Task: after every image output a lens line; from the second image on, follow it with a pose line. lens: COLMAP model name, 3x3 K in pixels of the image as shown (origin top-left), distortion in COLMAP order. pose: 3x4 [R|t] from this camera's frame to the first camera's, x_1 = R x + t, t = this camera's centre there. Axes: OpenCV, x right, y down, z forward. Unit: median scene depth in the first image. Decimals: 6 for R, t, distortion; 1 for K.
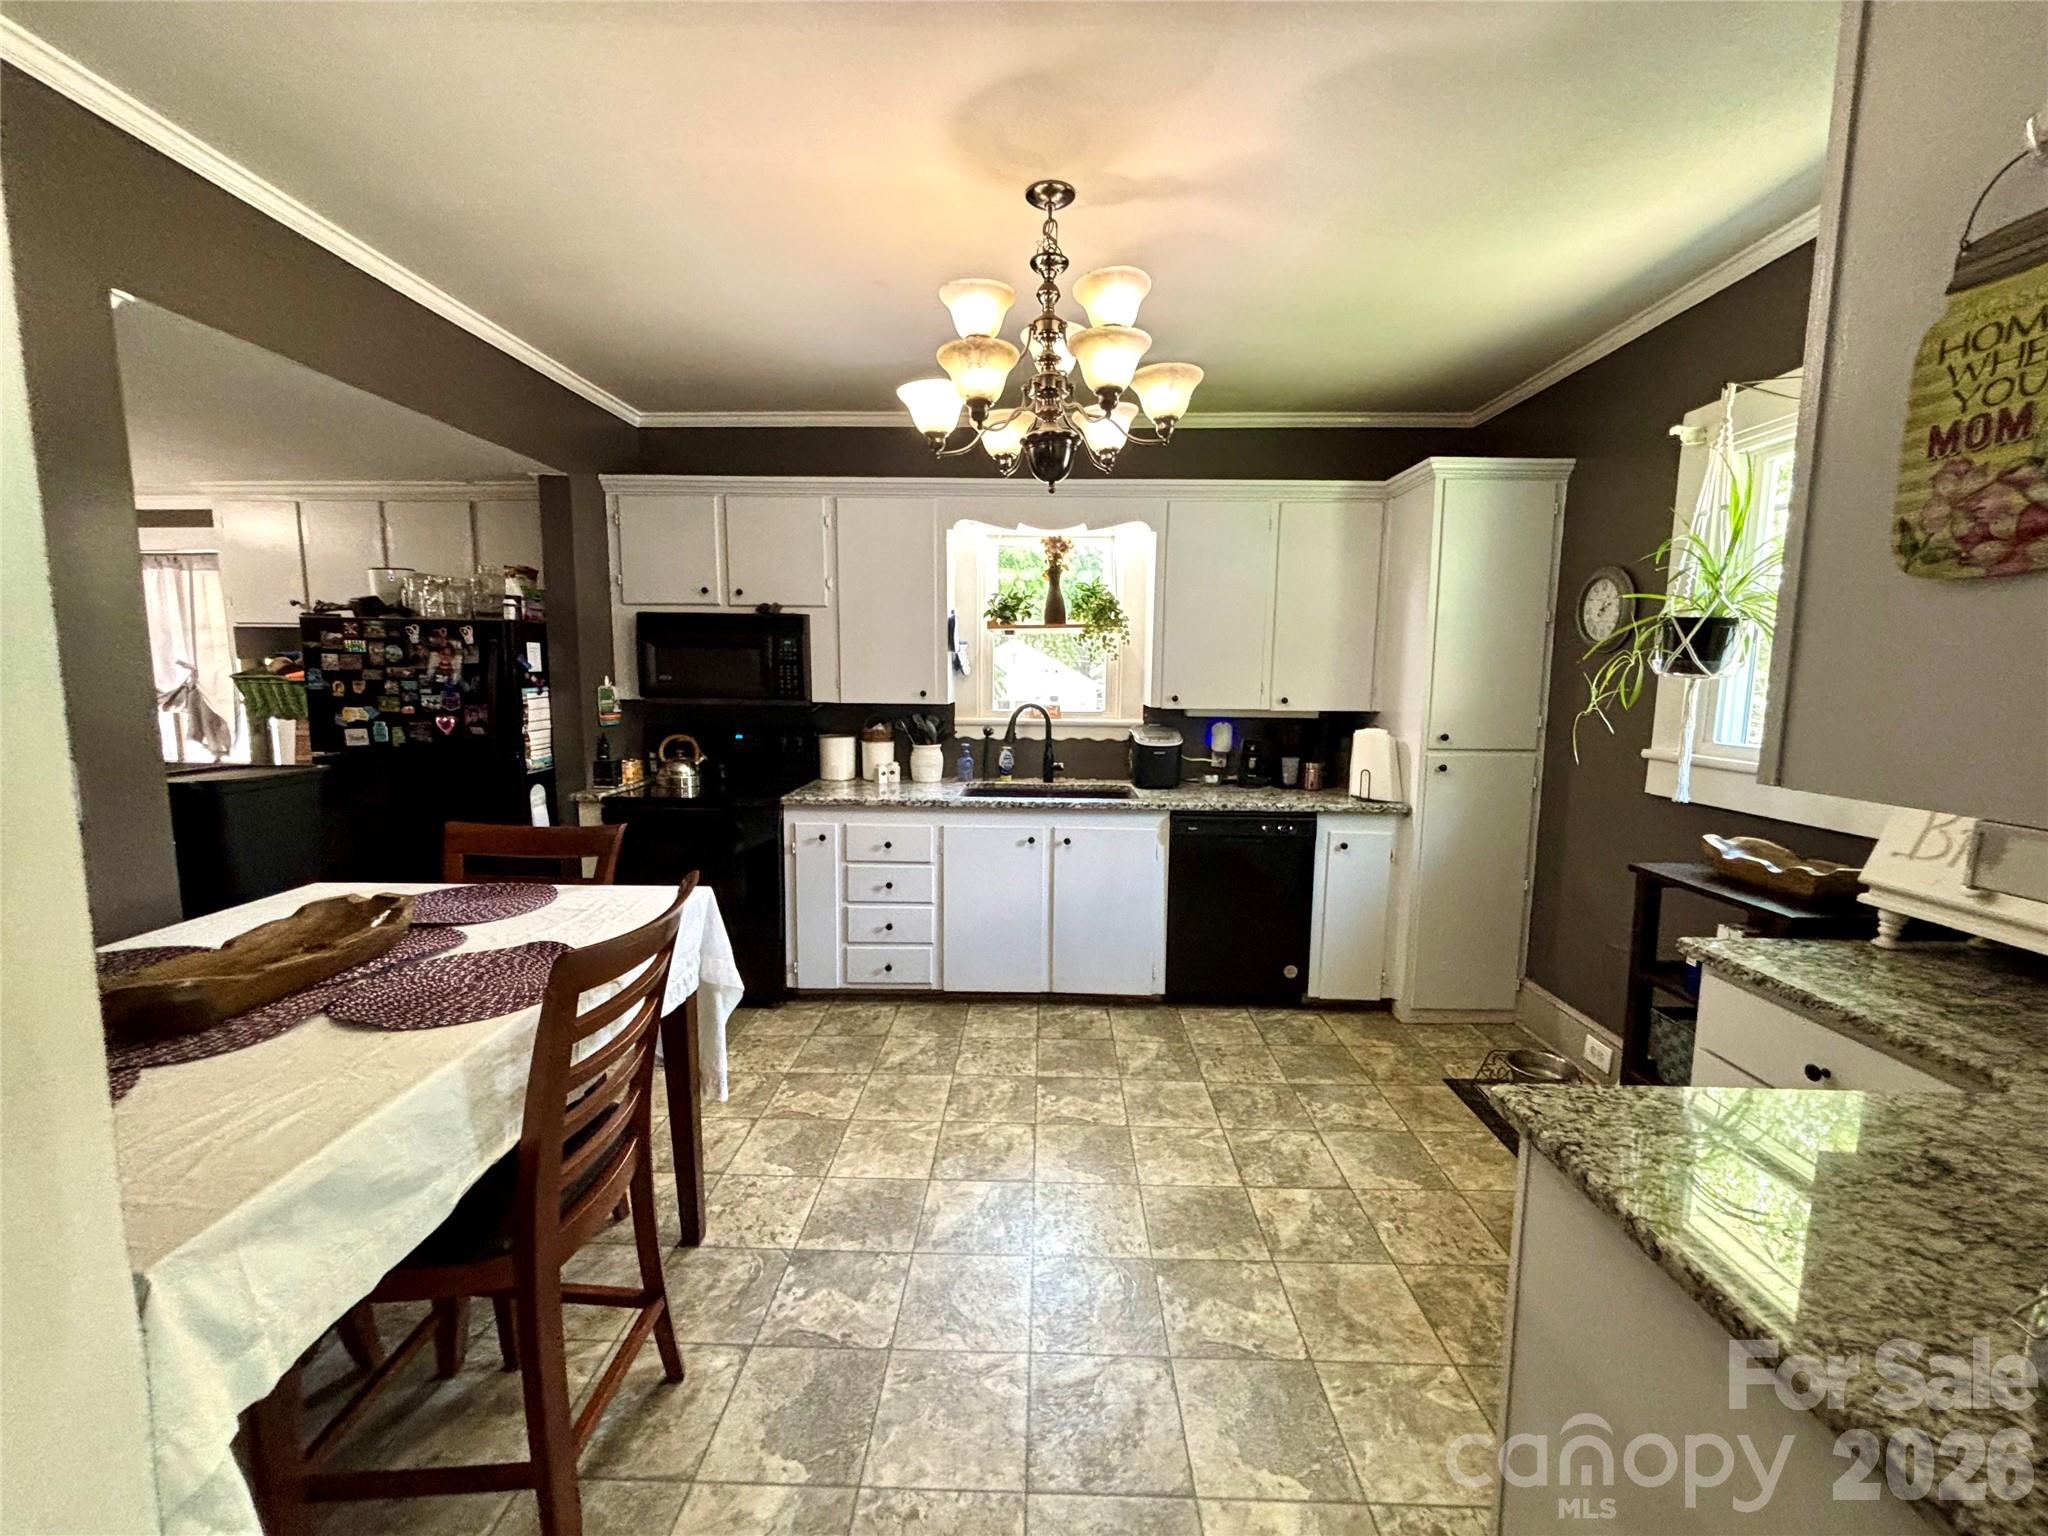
lens RADIAL K [[820.9, 0, 1027.3], [0, 820.9, 763.7], [0, 0, 1]] dist [0.002355, -0.001523]
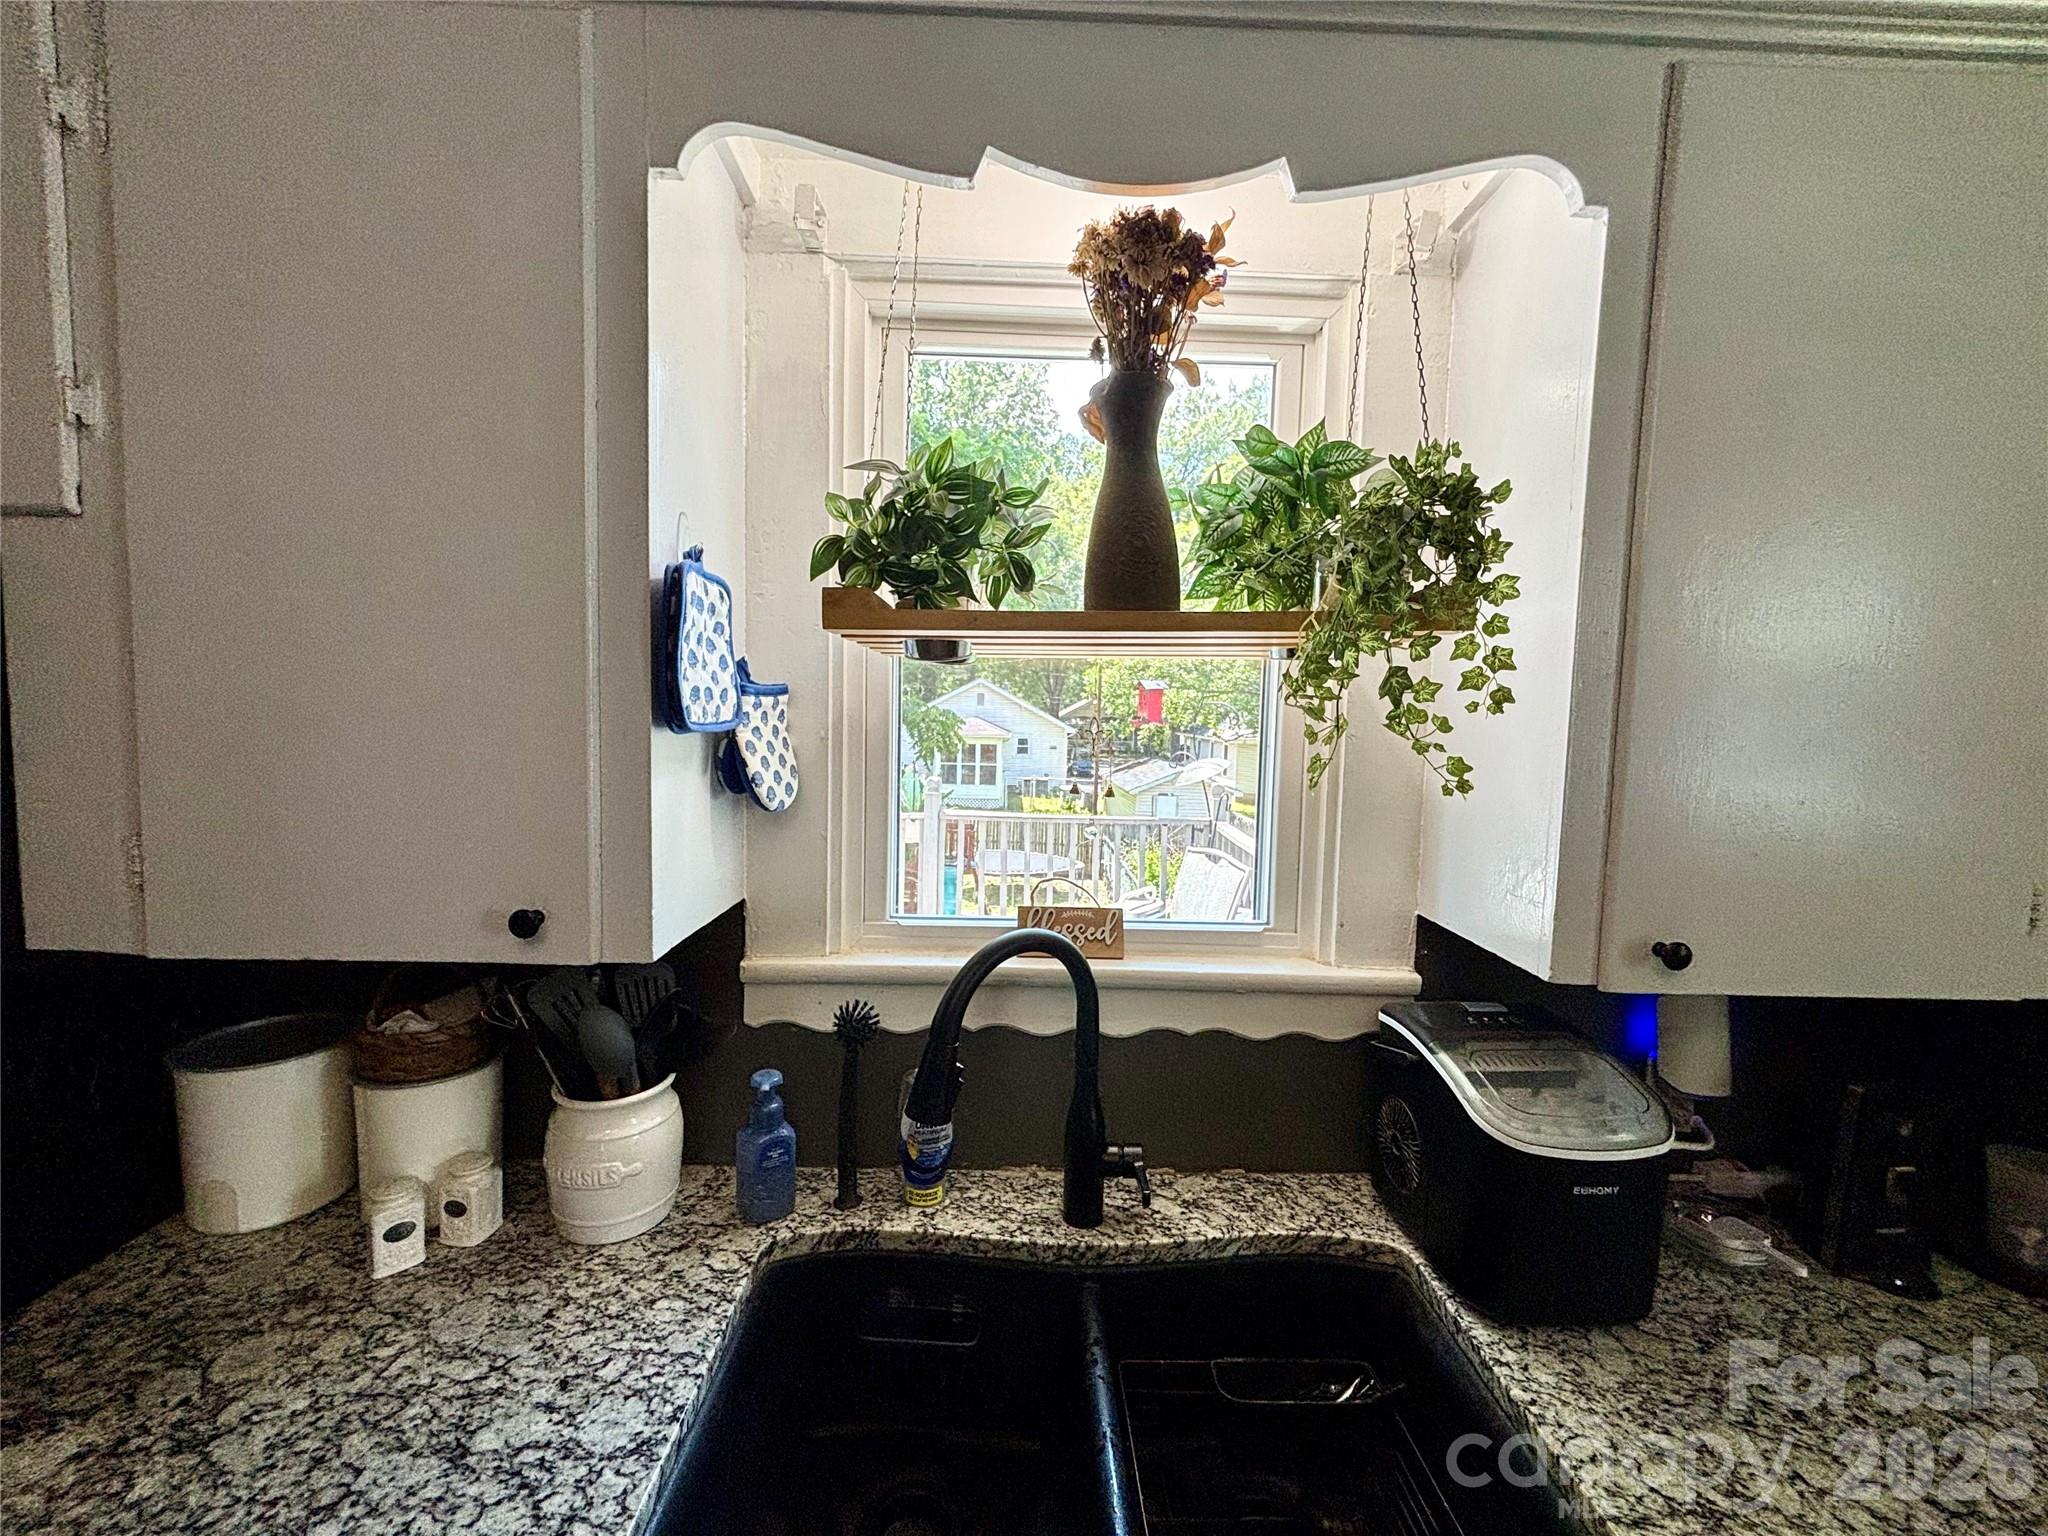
lens RADIAL K [[820.9, 0, 1030.7], [0, 820.9, 768.7], [0, 0, 1]] dist [0.002355, -0.001523]
pose [[0.998745, 0.009305, 0.049220, -0.006590], [-0.007286, 0.999131, -0.041030, -0.118843], [-0.049559, 0.040620, 0.997945, 0.781271]]
